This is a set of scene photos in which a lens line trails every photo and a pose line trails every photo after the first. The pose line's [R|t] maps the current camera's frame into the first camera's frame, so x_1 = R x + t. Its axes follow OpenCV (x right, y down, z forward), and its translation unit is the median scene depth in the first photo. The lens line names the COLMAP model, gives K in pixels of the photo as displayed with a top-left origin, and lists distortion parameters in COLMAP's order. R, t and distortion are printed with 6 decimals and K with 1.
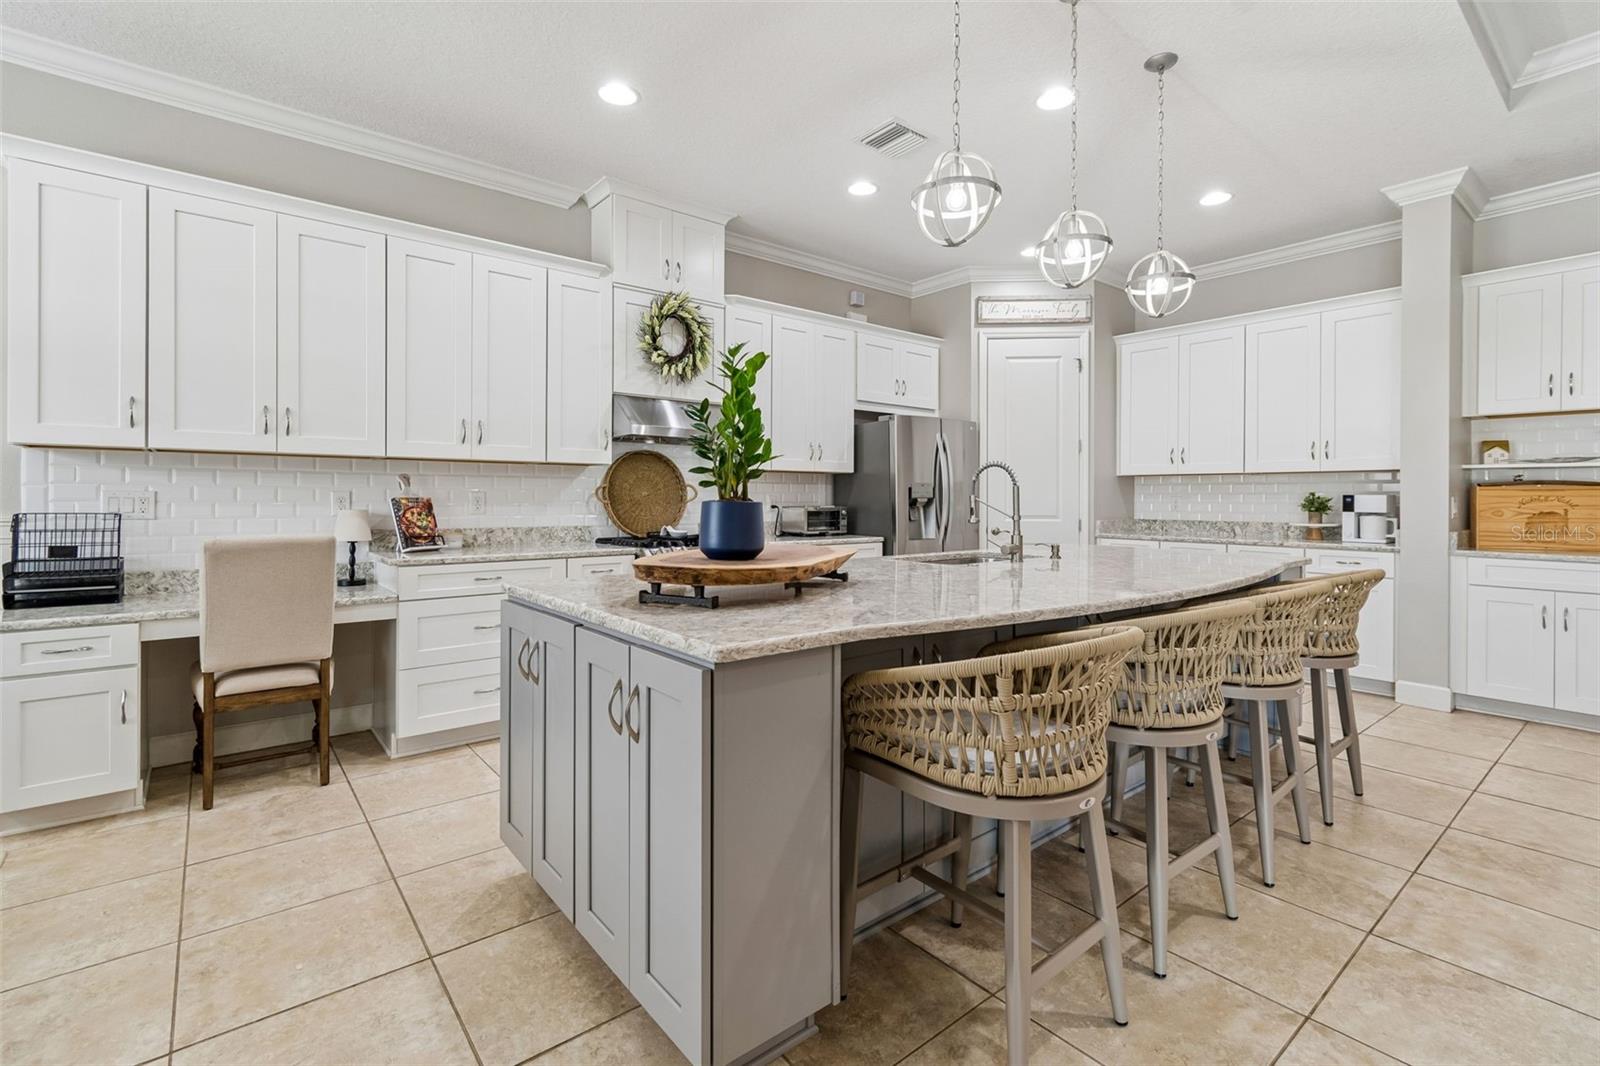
lens RADIAL K [[726.5, 0, 823.3], [0, 726.5, 499.2], [0, 0, 1]] dist [0.005002, -0.001310]
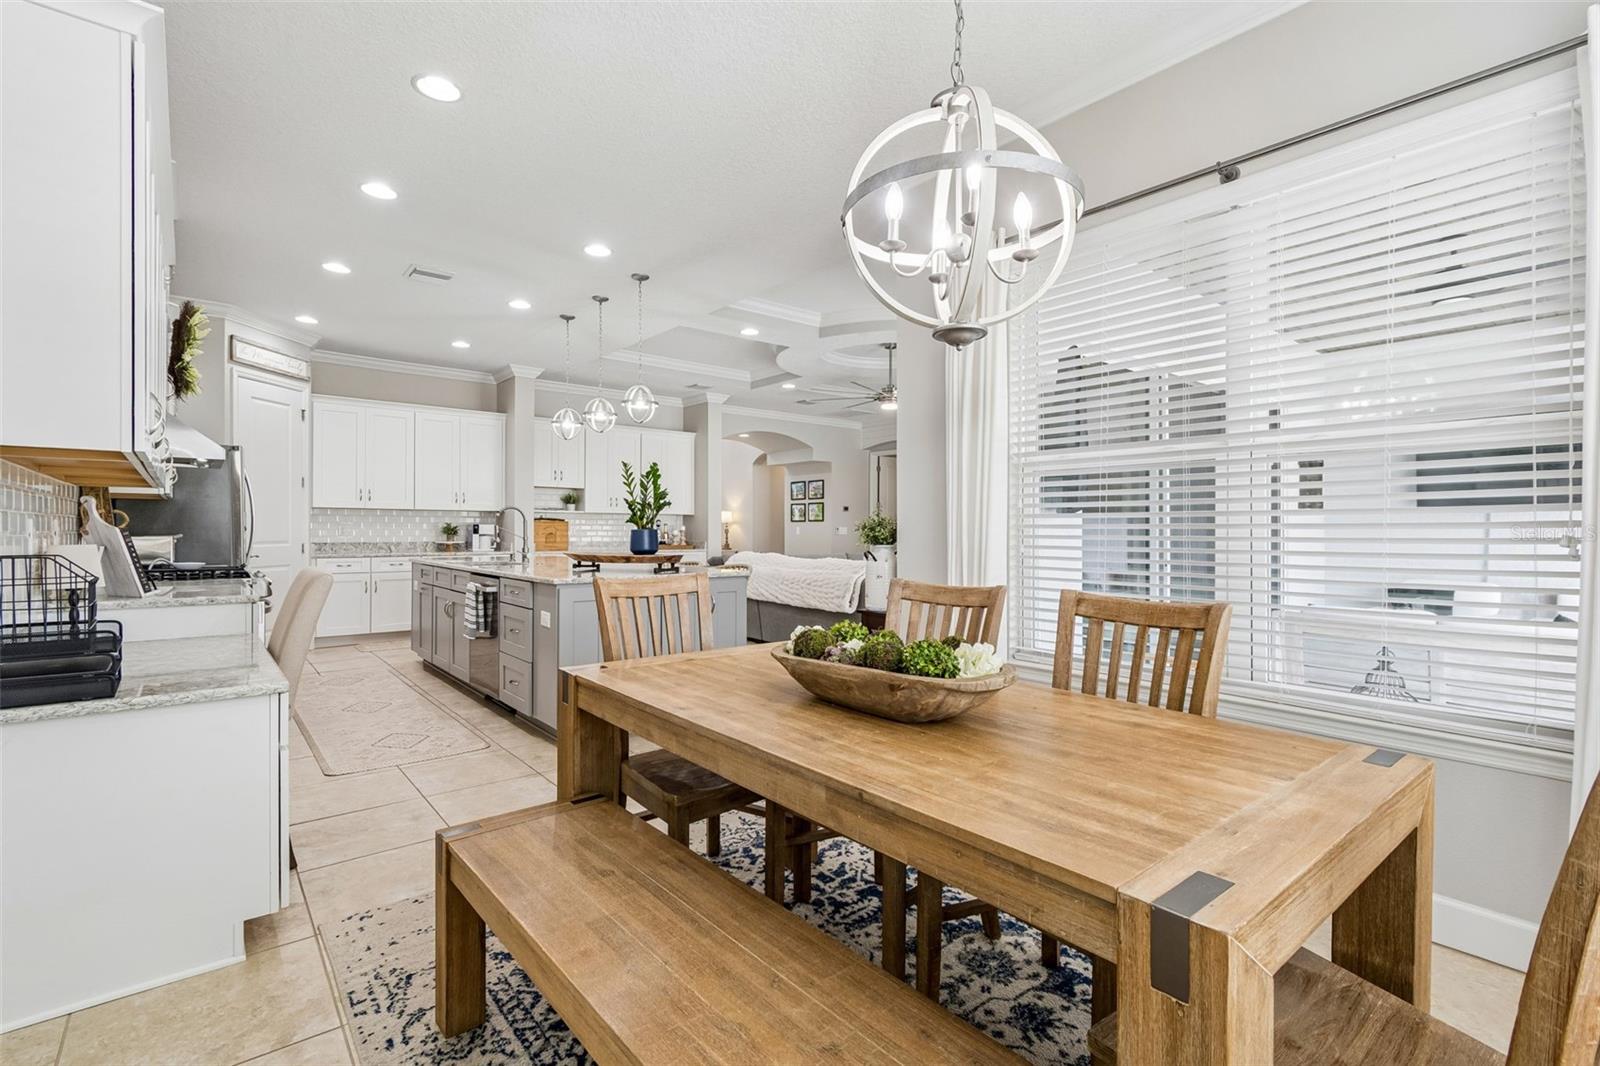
lens RADIAL K [[726.5, 0, 797.5], [0, 726.5, 531.3], [0, 0, 1]] dist [0.005002, -0.001310]
pose [[0.007047, -0.007875, 0.999944, -1.085847], [-0.002680, 0.999965, 0.007894, -0.005157], [-0.999972, -0.002735, 0.007025, 0.222053]]
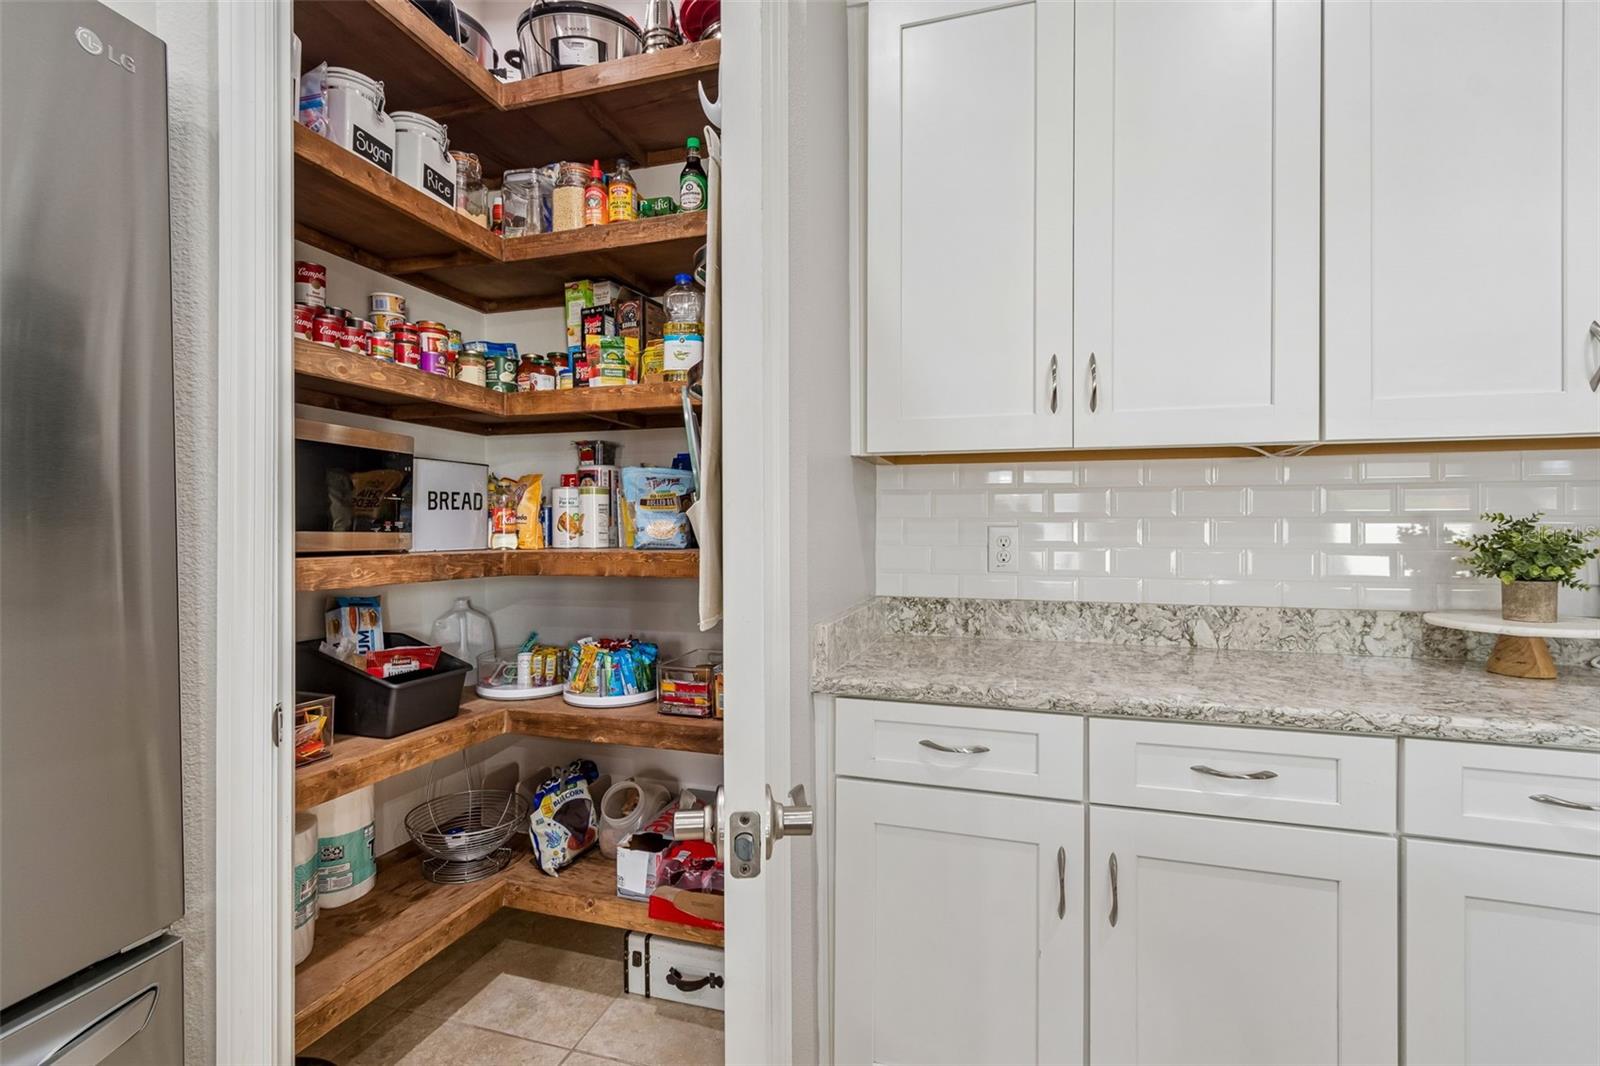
lens RADIAL K [[726.5, 0, 806.1], [0, 726.5, 530.8], [0, 0, 1]] dist [0.005002, -0.001310]
pose [[0.839936, -0.006928, 0.542642, 0.308785], [0.004007, 0.999970, 0.006565, -0.006110], [-0.542671, -0.003340, 0.839939, 1.019801]]
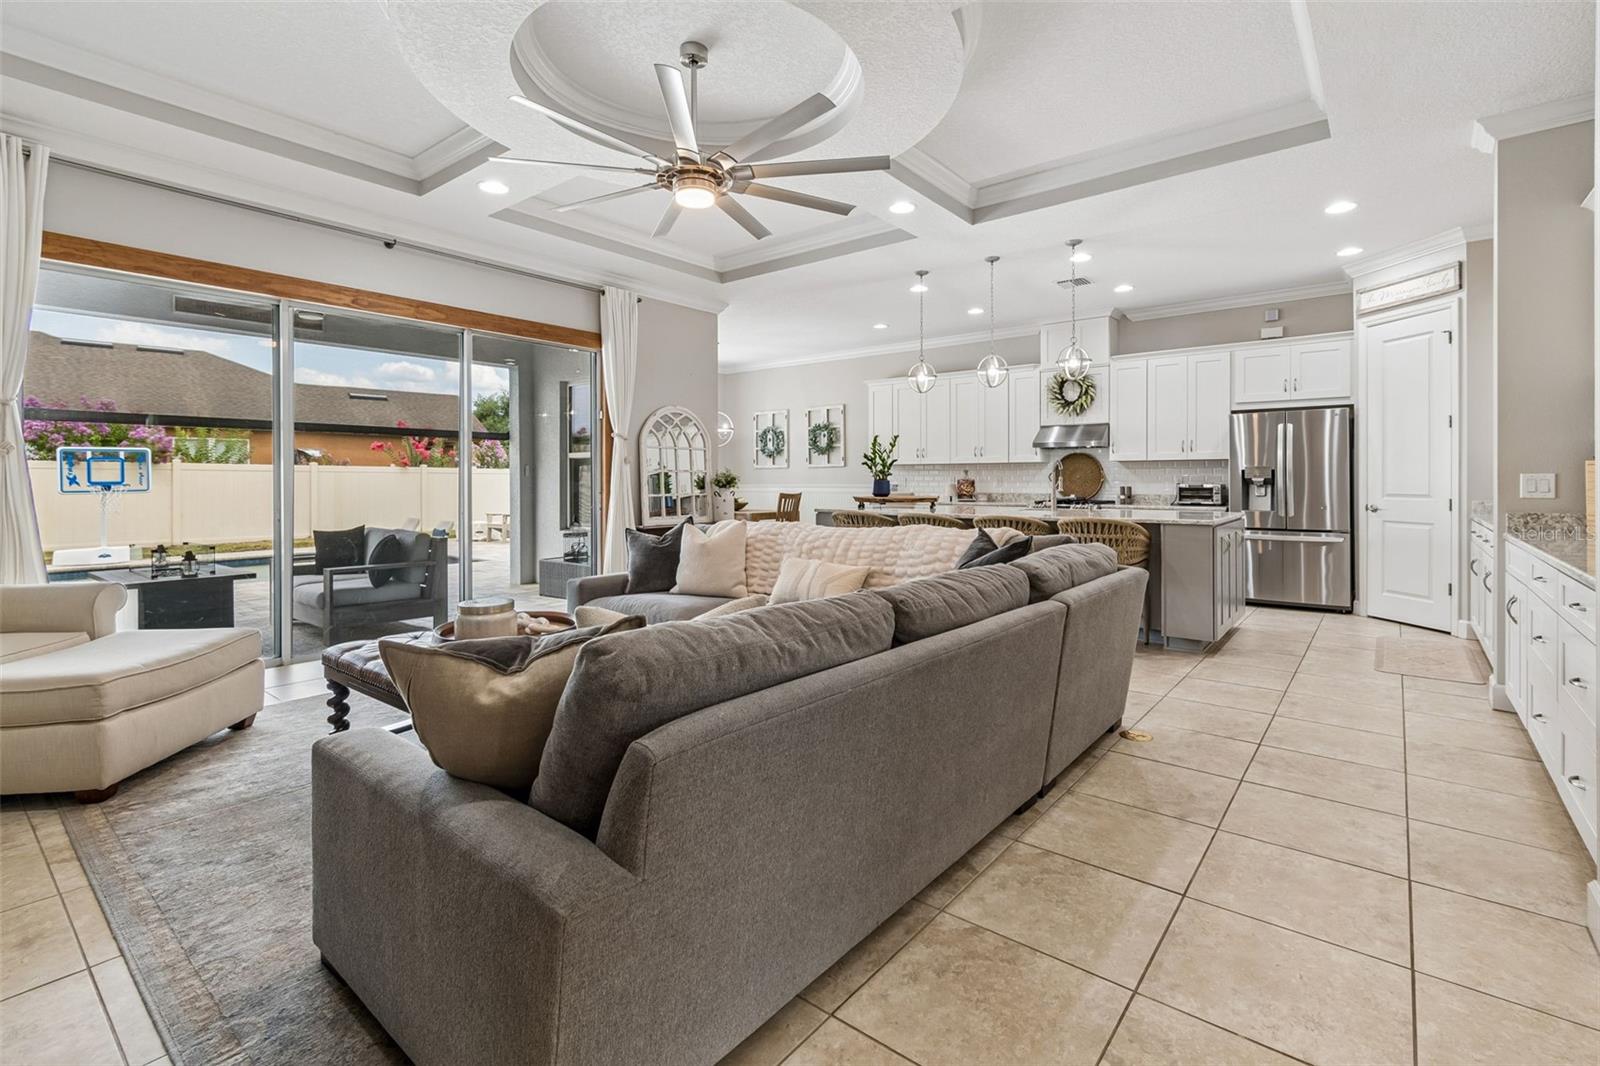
lens RADIAL K [[726.5, 0, 793.3], [0, 726.5, 488.0], [0, 0, 1]] dist [0.005002, -0.001310]
pose [[0.183138, 0.006692, -0.983064, 1.457672], [0.000371, 0.999976, 0.006876, 0.008473], [0.983087, -0.001624, 0.183131, -0.026070]]
